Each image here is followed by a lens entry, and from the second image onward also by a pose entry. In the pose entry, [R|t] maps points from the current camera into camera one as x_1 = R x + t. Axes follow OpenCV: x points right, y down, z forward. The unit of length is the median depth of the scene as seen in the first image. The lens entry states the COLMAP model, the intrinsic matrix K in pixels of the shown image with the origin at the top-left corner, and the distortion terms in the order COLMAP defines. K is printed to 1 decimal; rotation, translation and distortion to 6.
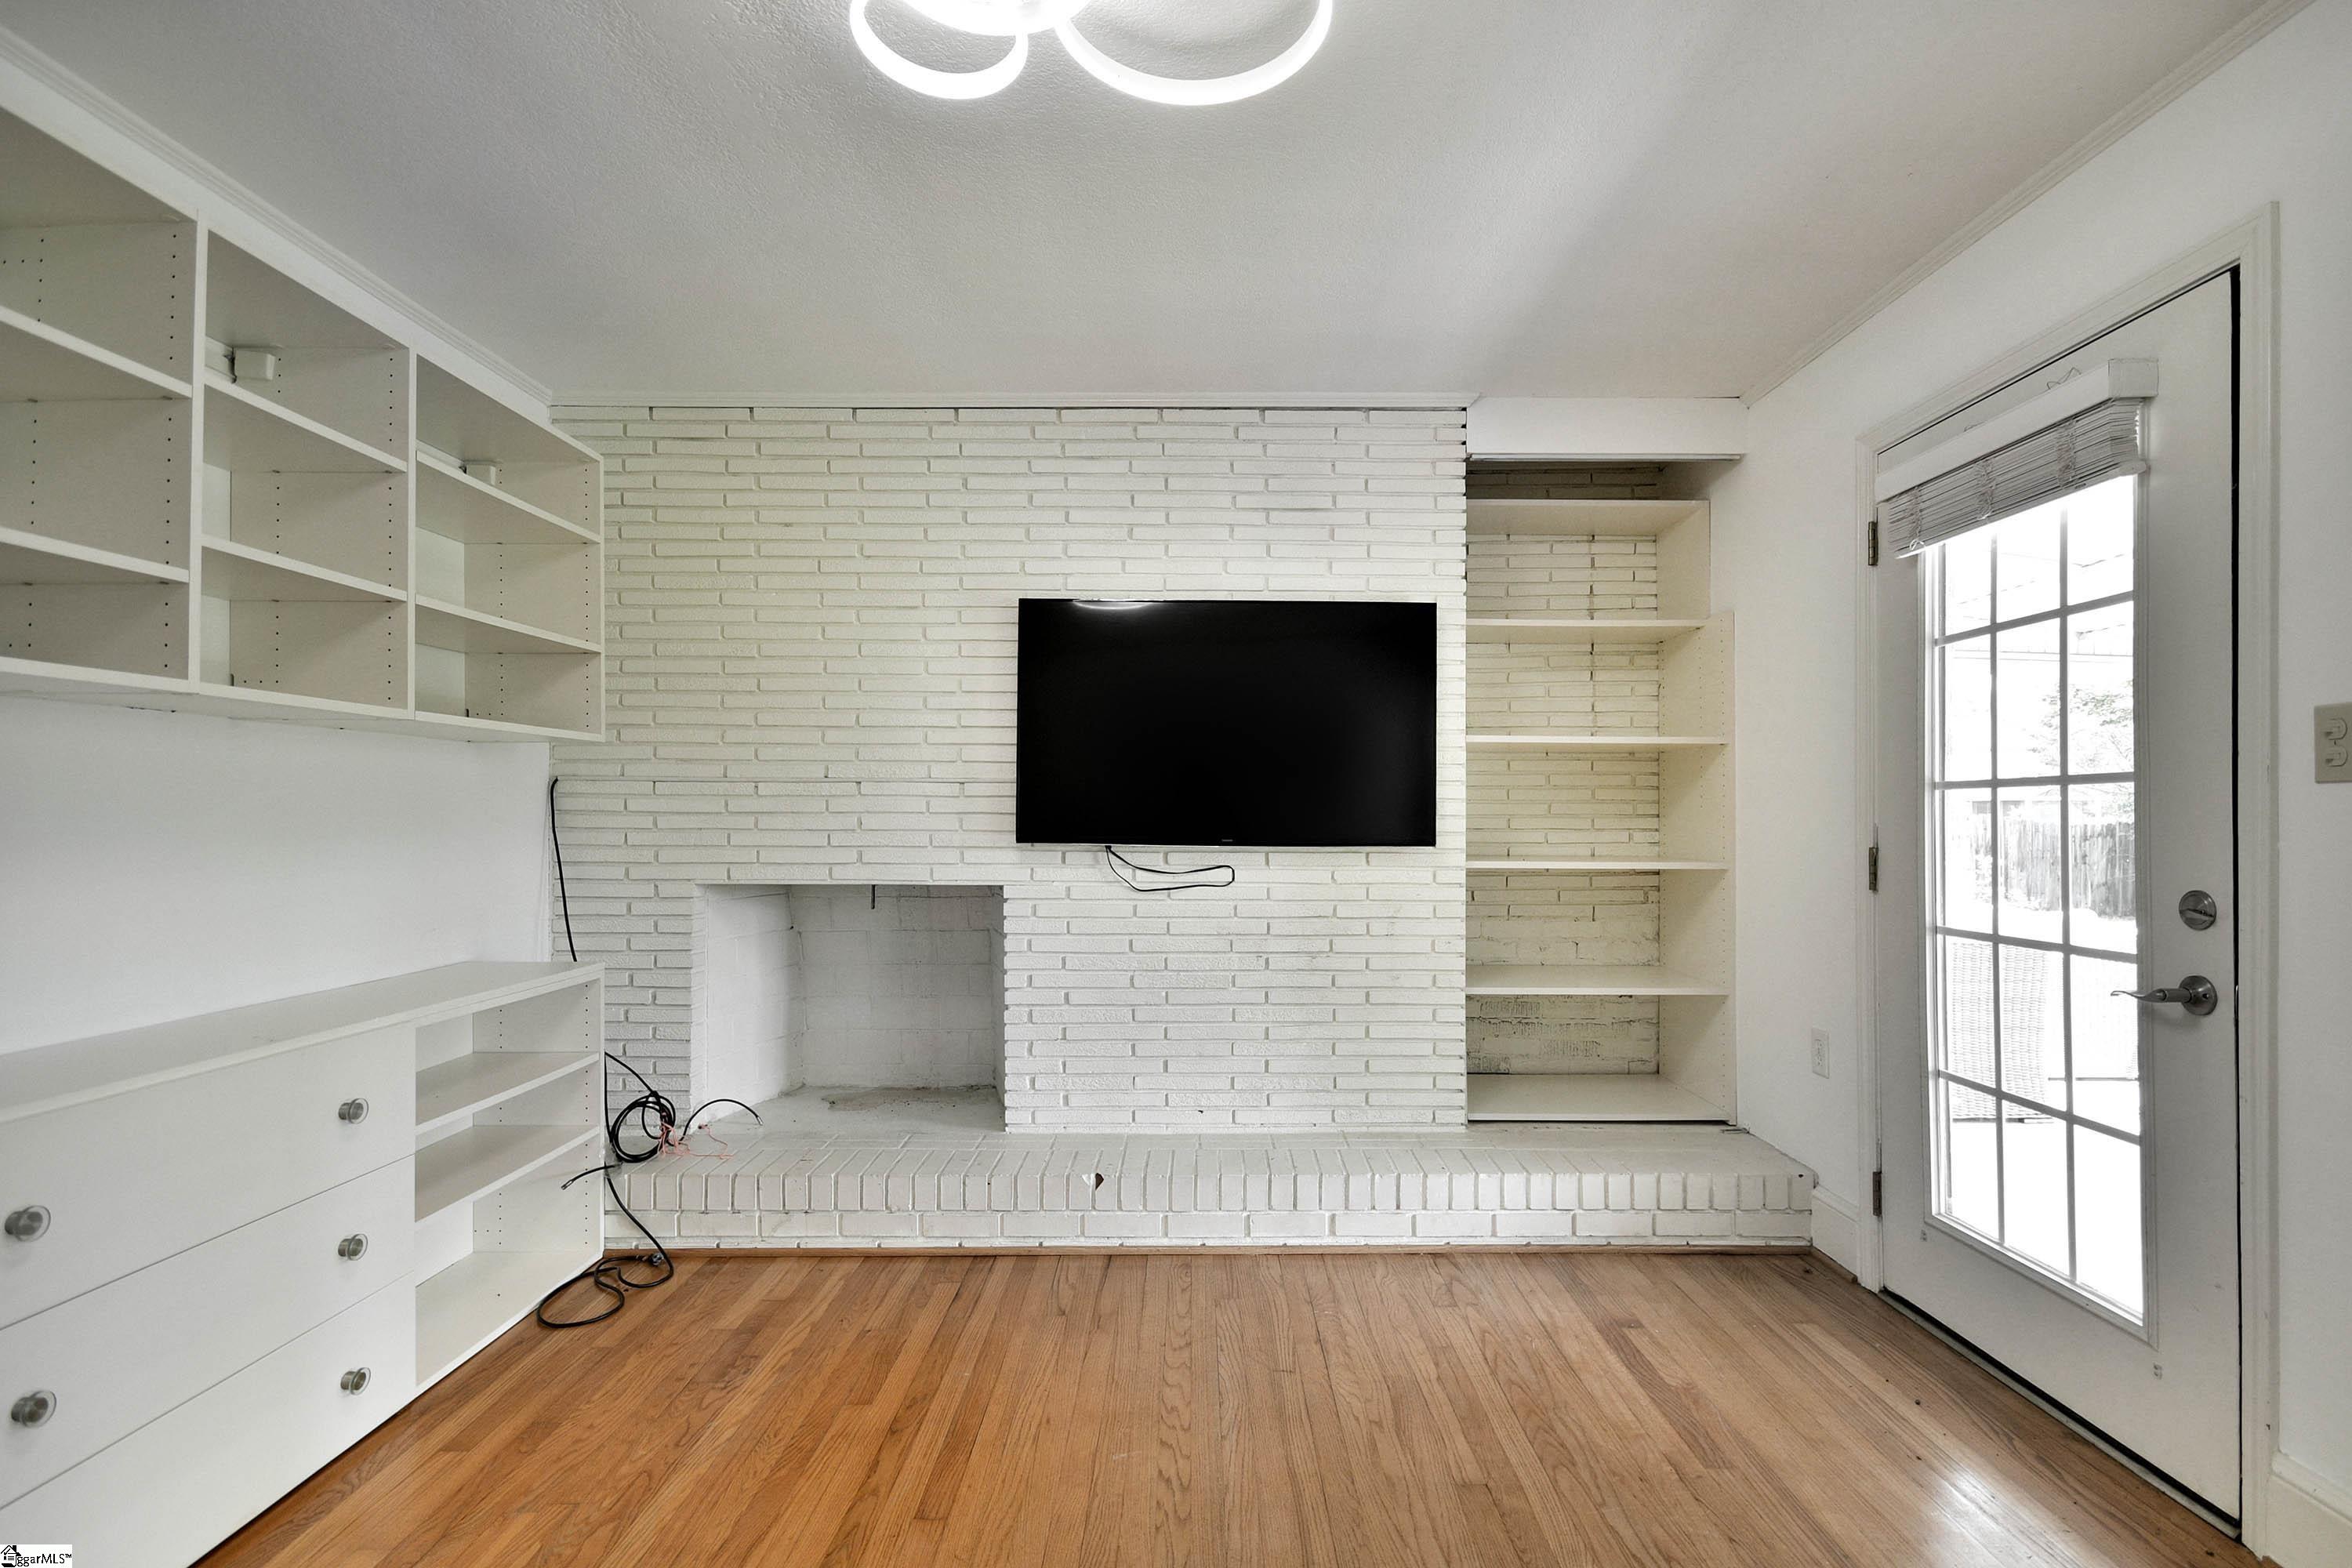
lens RADIAL K [[1117.6, 0, 991.9], [0, 1117.6, 804.3], [0, 0, 1]] dist [-0.001686, 0.000423]
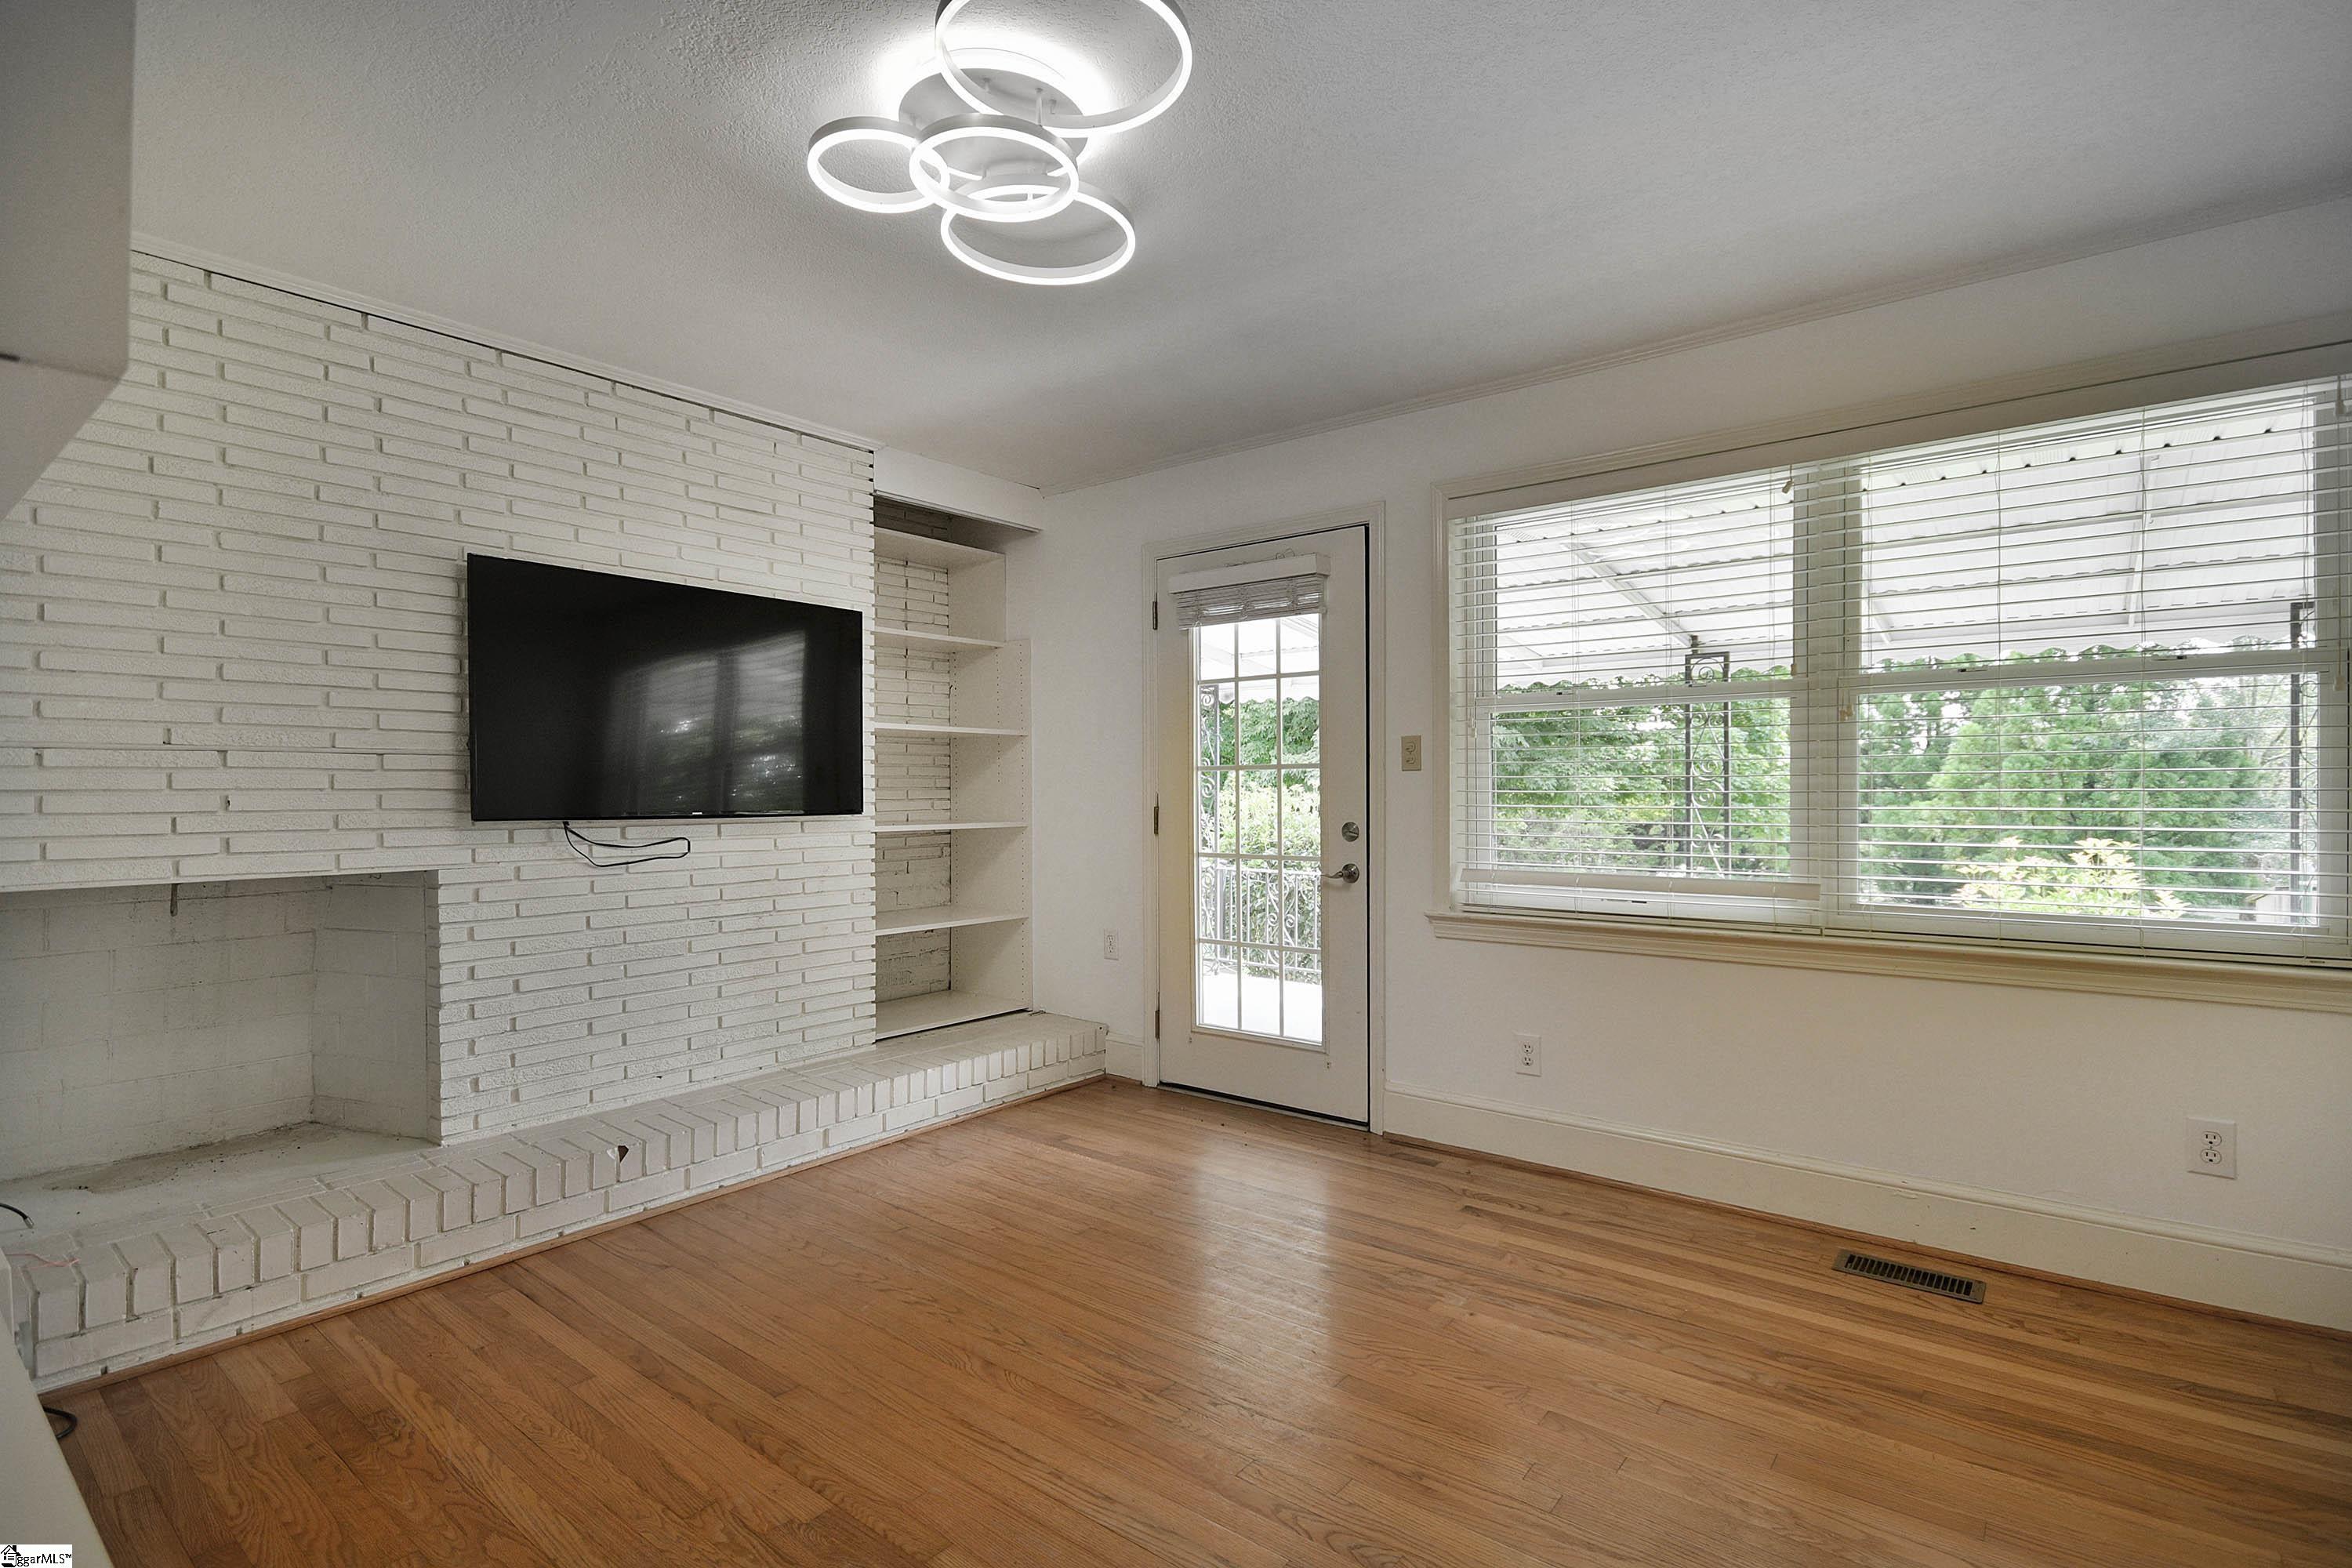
lens RADIAL K [[1129.1, 0, 1176.4], [0, 1129.1, 779.9], [0, 0, 1]] dist [0.015179, -0.000255]
pose [[0.631804, 0.000085, 0.775128, -0.321548], [-0.001478, 0.999998, 0.001095, -0.001247], [-0.775127, -0.001837, 0.631803, -0.029266]]
